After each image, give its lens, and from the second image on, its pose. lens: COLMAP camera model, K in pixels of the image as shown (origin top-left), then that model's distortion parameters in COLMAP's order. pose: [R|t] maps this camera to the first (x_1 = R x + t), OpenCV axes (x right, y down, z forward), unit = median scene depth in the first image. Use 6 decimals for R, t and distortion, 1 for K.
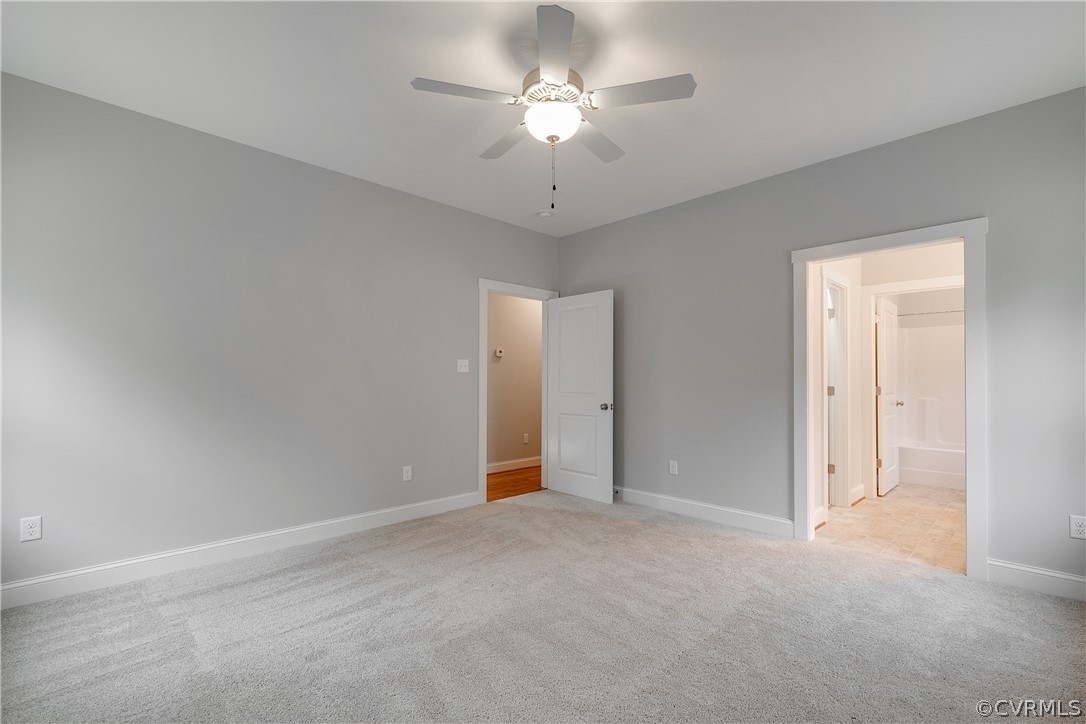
lens RADIAL K [[489.6, 0, 542.0], [0, 489.6, 370.2], [0, 0, 1]] dist [-0.010779, 0.000149]
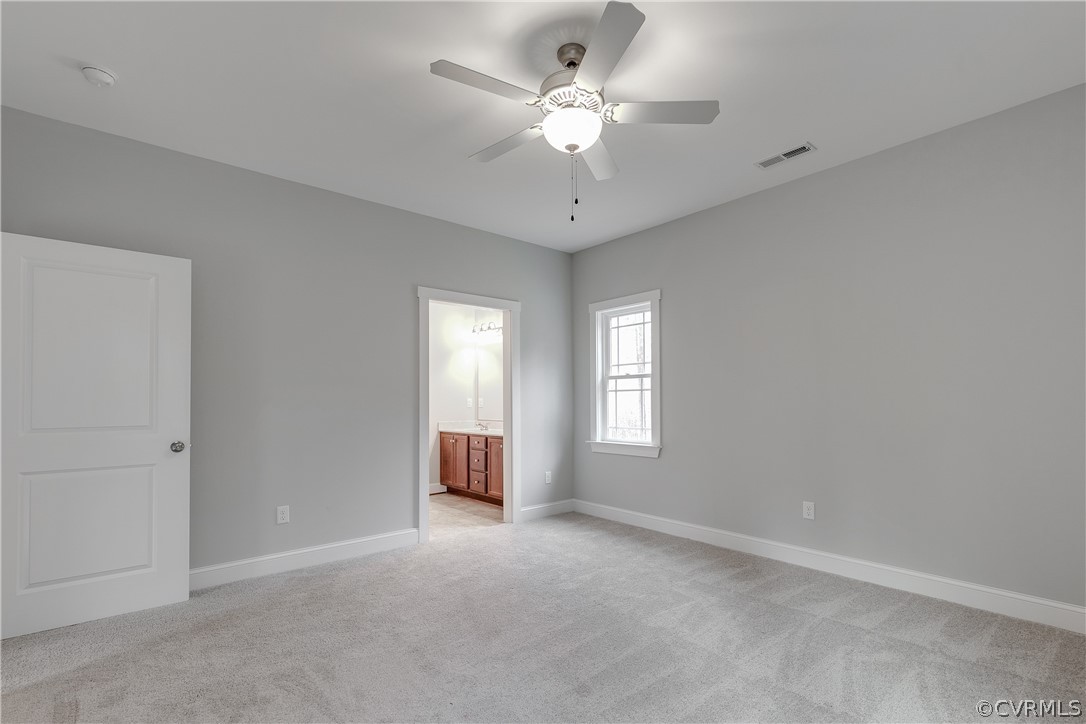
lens RADIAL K [[498.8, 0, 544.3], [0, 498.8, 398.8], [0, 0, 1]] dist [0.001041, -0.000011]
pose [[0.054540, 0.002009, 0.998510, -0.611429], [-0.012835, 0.999917, -0.001311, 0.011576], [-0.998429, -0.012745, 0.054561, 0.651703]]
